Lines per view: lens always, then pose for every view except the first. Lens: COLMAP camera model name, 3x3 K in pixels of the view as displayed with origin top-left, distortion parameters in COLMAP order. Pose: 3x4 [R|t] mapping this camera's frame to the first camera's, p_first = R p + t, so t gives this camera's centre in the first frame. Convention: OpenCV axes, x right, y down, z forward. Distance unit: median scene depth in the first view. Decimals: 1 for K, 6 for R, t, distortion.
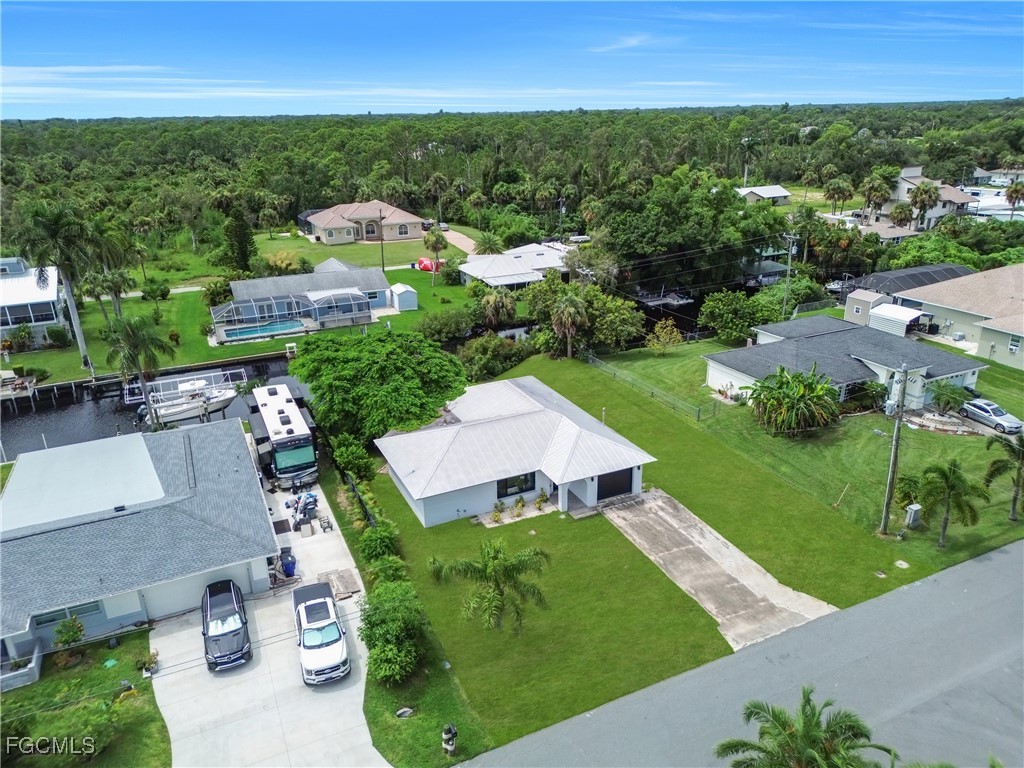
lens RADIAL K [[713.8, 0, 510.6], [0, 713.8, 385.2], [0, 0, 1]] dist [0.077458, -0.086612]
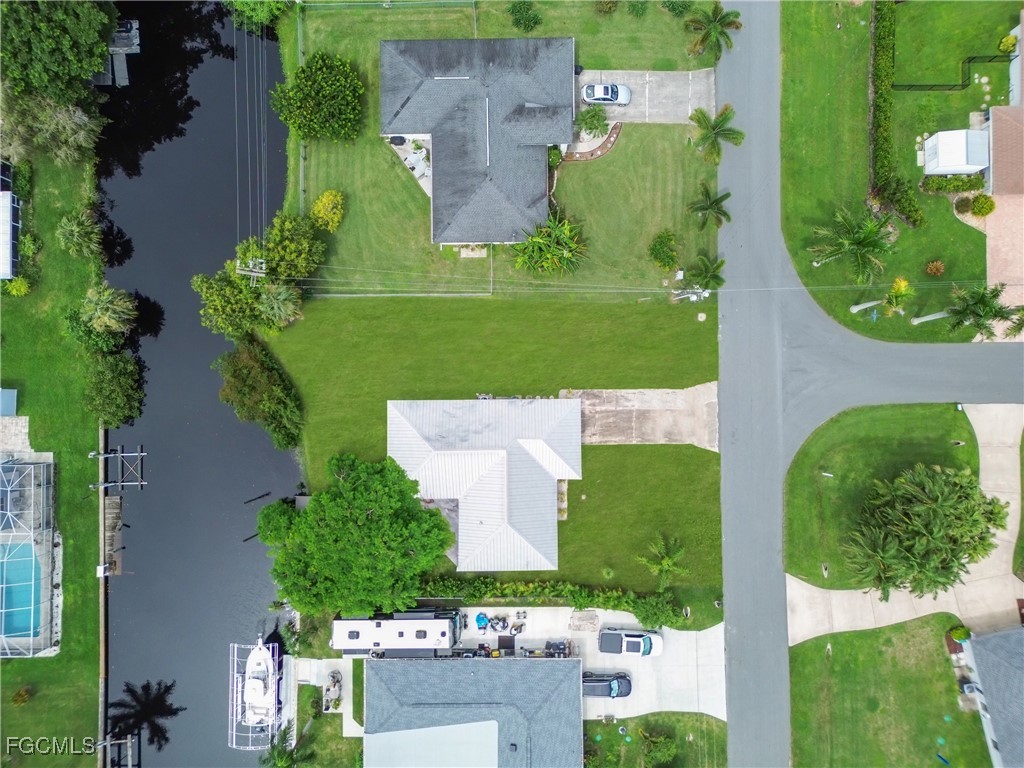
lens RADIAL K [[713.8, 0, 510.6], [0, 713.8, 385.2], [0, 0, 1]] dist [0.077458, -0.086612]
pose [[0.420233, -0.906882, 0.031129, 0.112412], [0.328386, 0.183969, 0.926455, -1.114612], [-0.845912, -0.379104, 0.375117, 0.522006]]
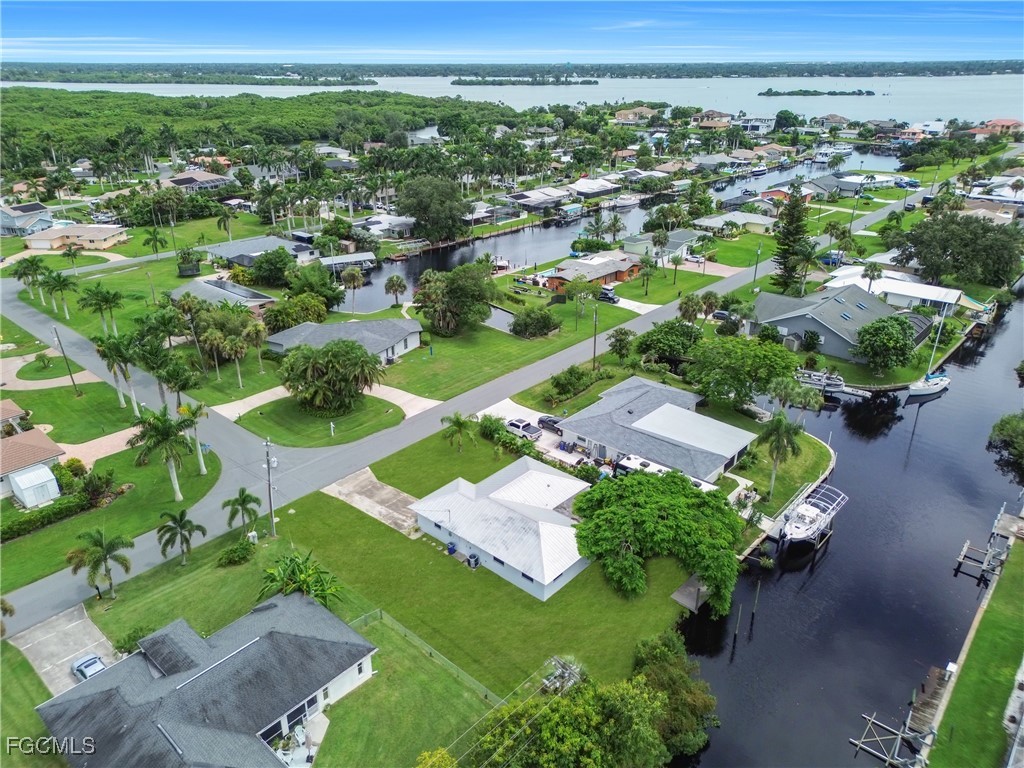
lens RADIAL K [[713.8, 0, 510.6], [0, 713.8, 385.2], [0, 0, 1]] dist [0.077458, -0.086612]
pose [[-0.919791, 0.177873, -0.349779, 0.437033], [-0.122018, 0.717536, 0.685751, -1.037258], [0.372956, 0.673427, -0.638279, 1.670341]]
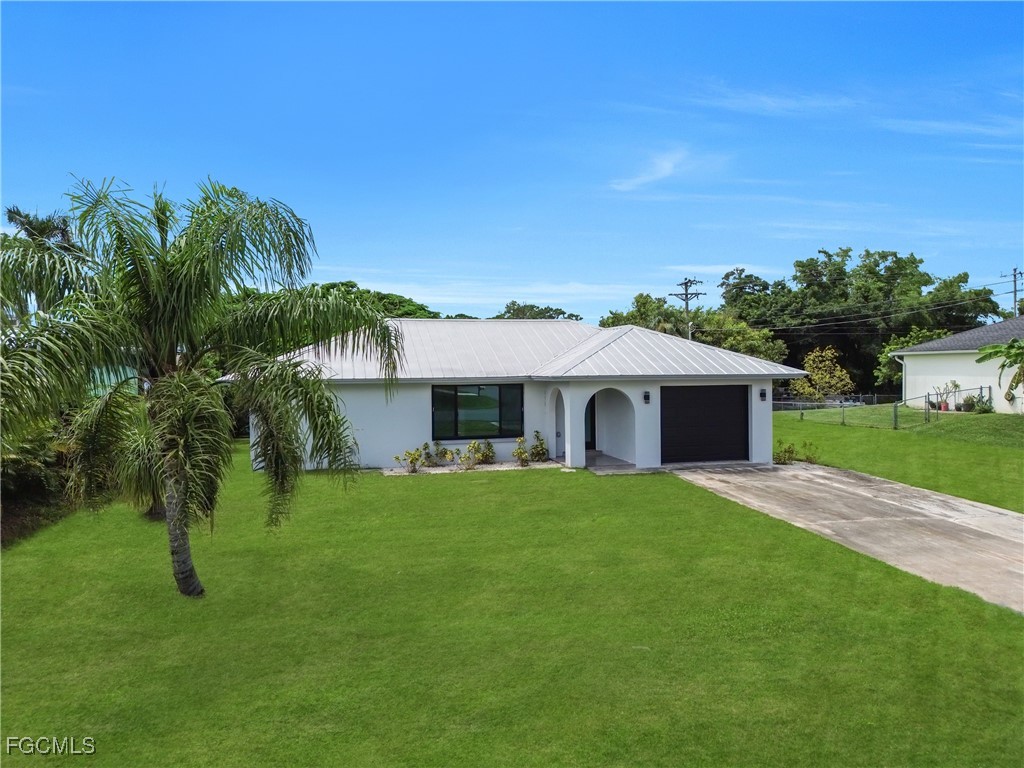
lens RADIAL K [[713.8, 0, 510.6], [0, 713.8, 385.2], [0, 0, 1]] dist [0.077458, -0.086612]
pose [[0.979858, 0.013845, -0.199213, 0.101791], [-0.077838, 0.945170, -0.317168, 0.227191], [0.183899, 0.326286, 0.927210, 0.498857]]
